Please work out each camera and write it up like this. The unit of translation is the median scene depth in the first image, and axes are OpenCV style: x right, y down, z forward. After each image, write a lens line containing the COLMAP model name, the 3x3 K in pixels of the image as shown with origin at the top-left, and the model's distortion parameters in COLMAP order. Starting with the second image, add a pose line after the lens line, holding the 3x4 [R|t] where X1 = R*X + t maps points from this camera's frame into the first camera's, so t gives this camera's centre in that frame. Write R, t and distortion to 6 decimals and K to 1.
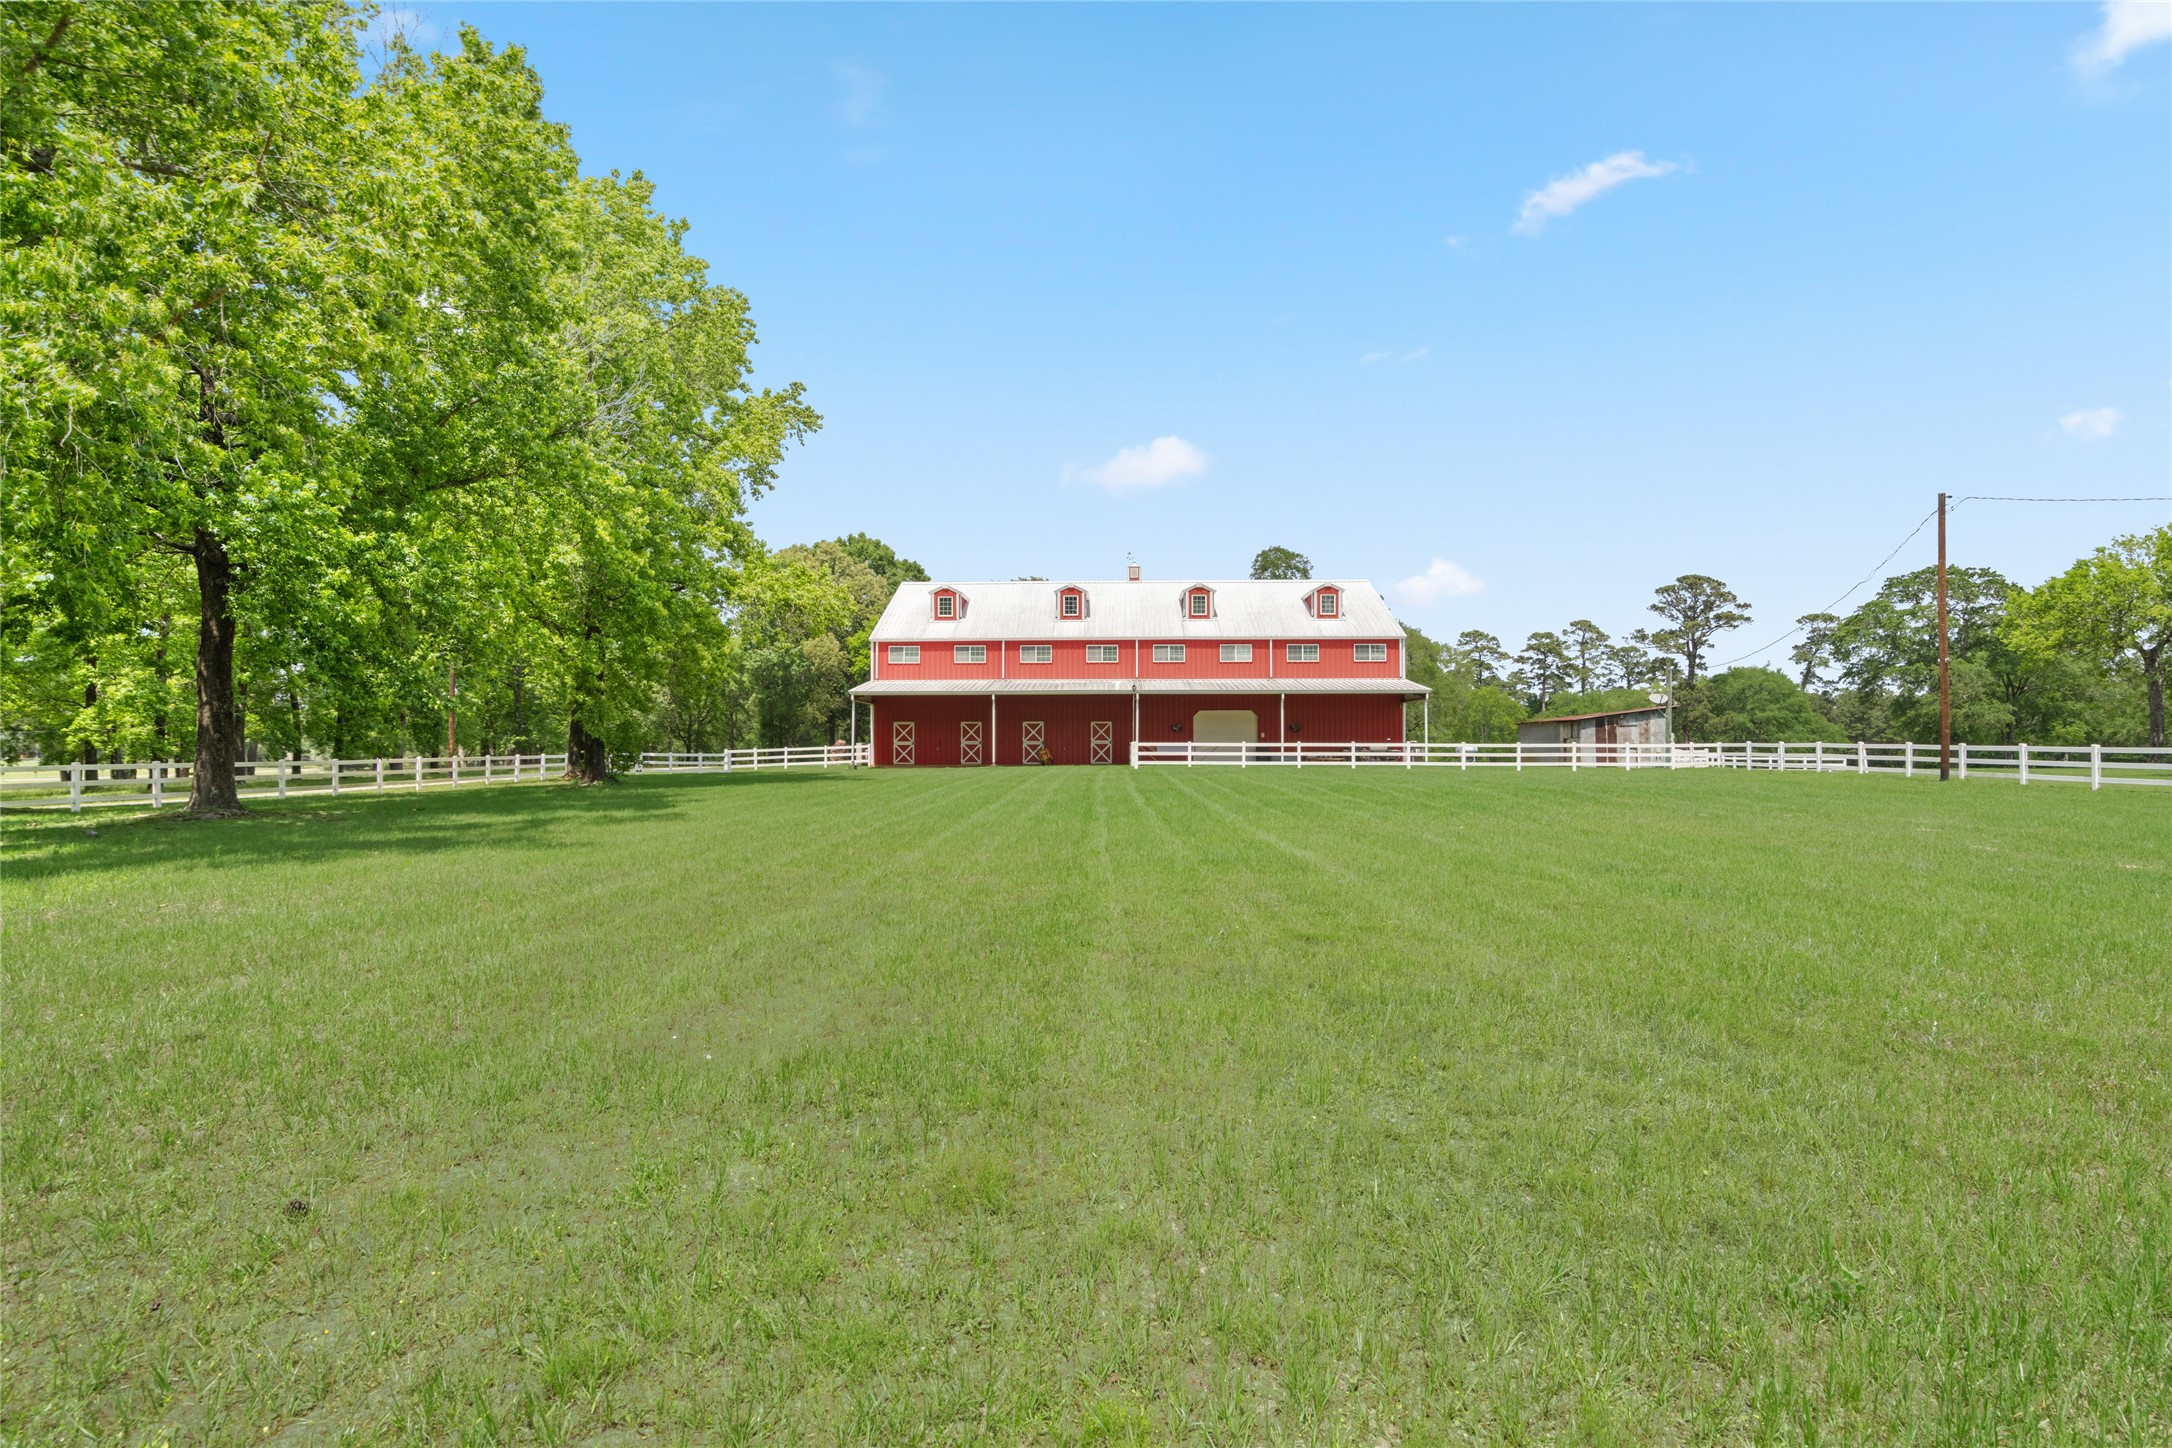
lens RADIAL K [[1160.7, 0, 1084.6], [0, 1160.7, 724.2], [0, 0, 1]] dist [-0.002583, -0.000135]
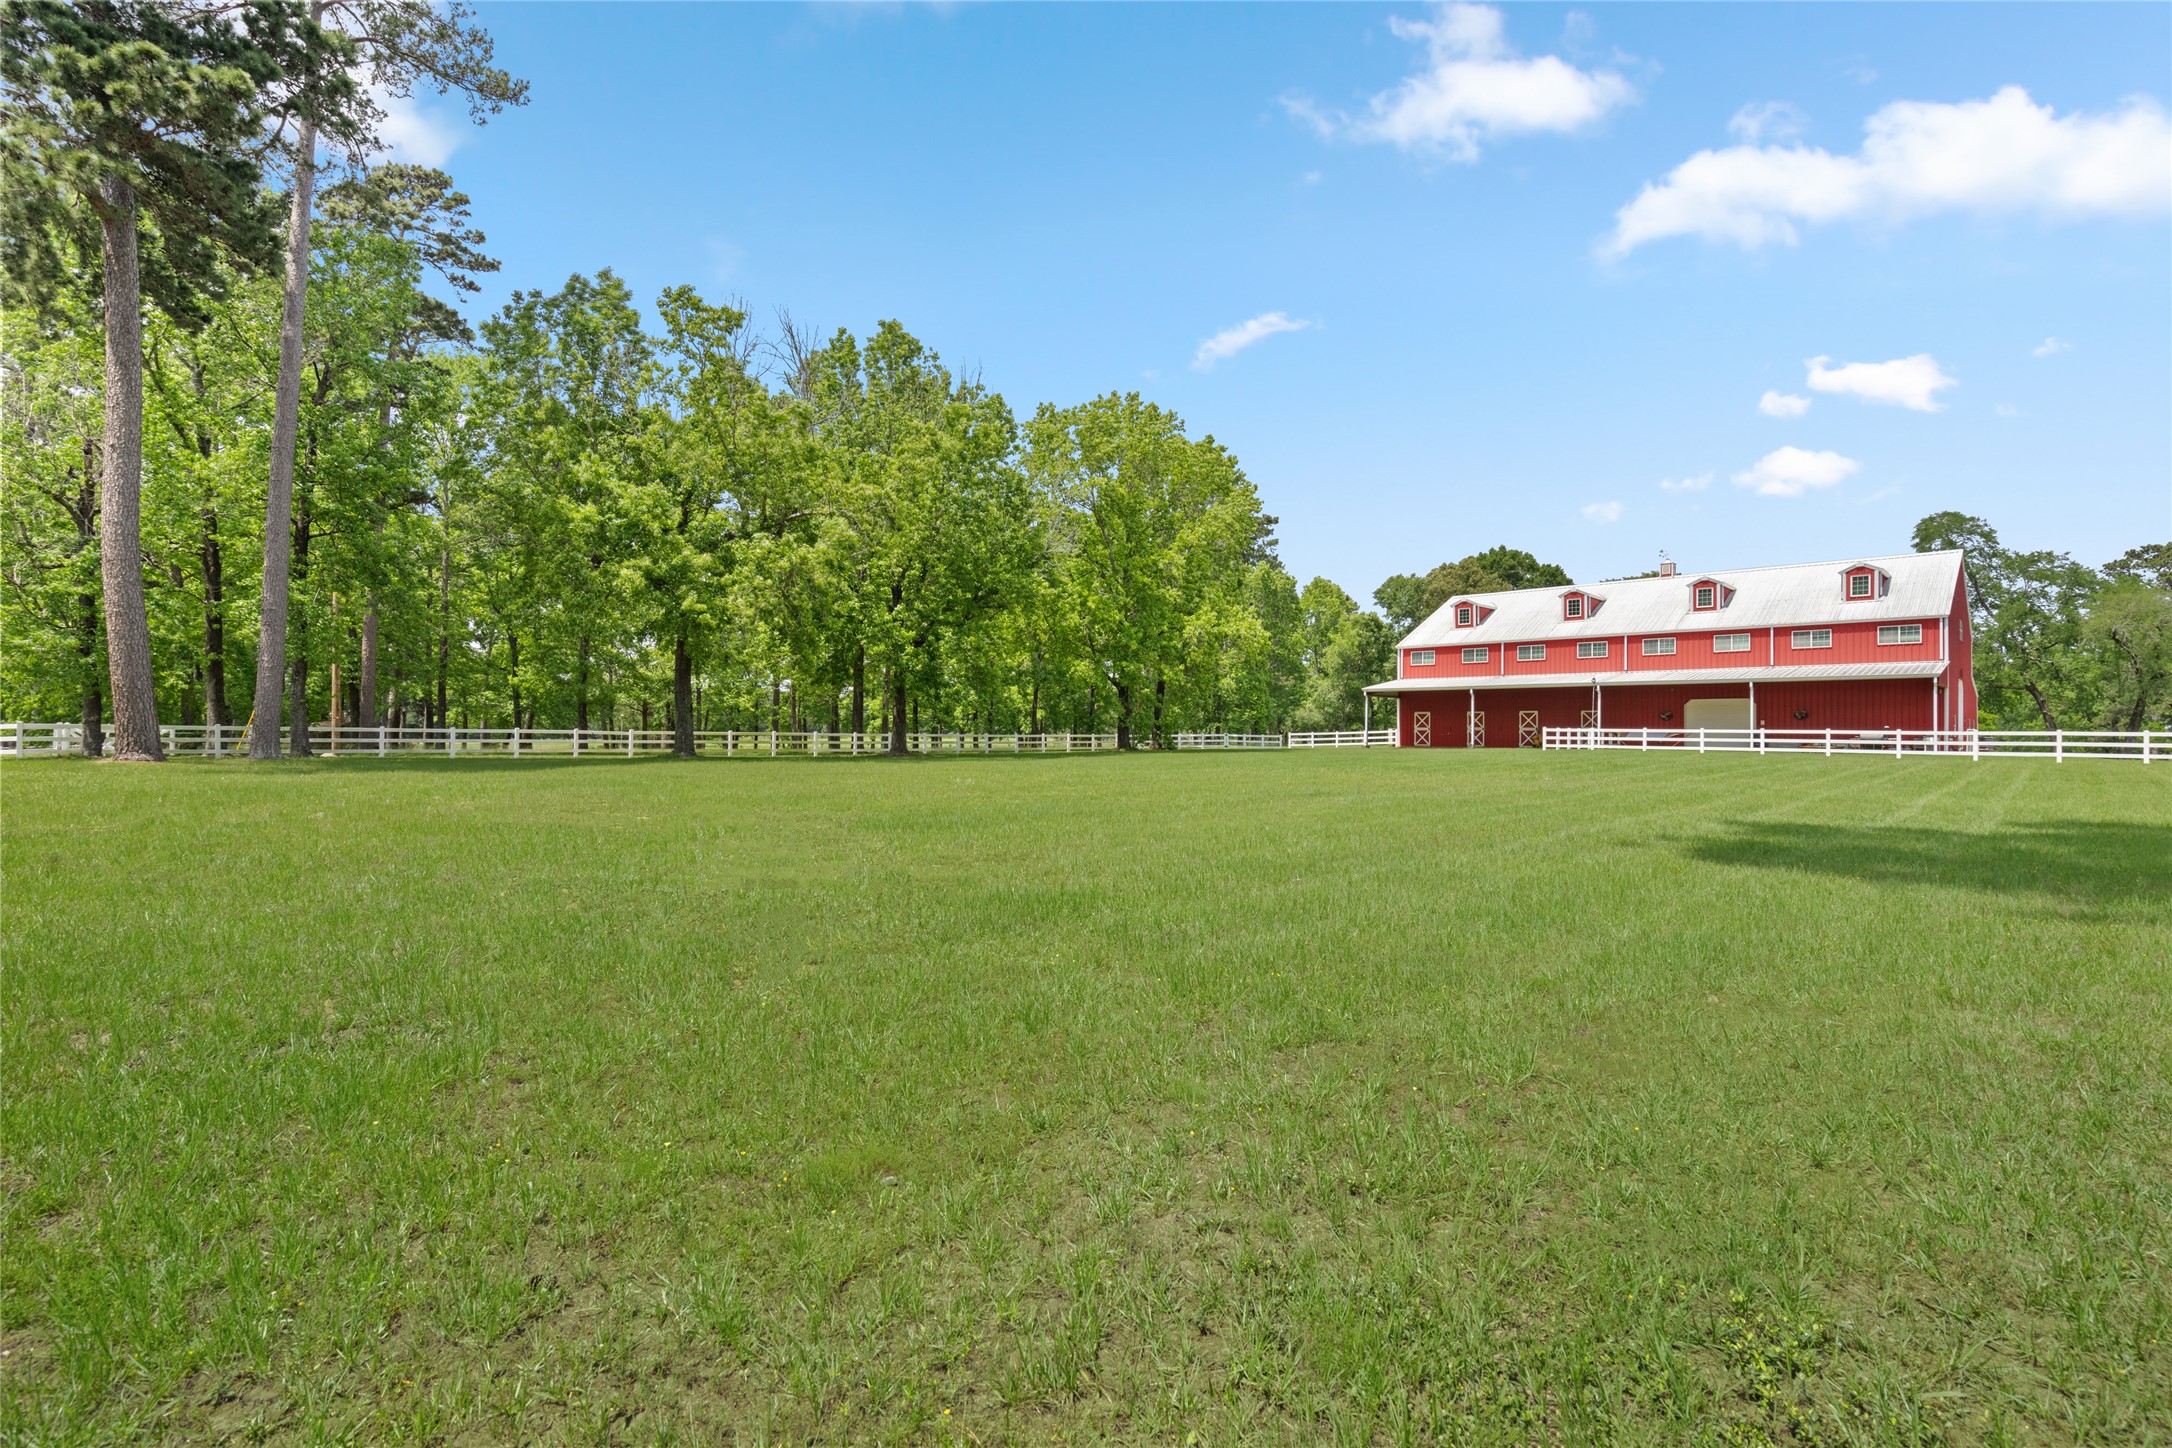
lens RADIAL K [[982.3, 0, 1091.9], [0, 982.3, 728.6], [0, 0, 1]] dist [-0.008991, 0.001754]
pose [[0.732561, 0.003820, -0.680691, 0.305817], [0.006702, 0.999895, 0.012824, 0.000229], [0.680669, -0.013956, 0.732459, -0.027249]]
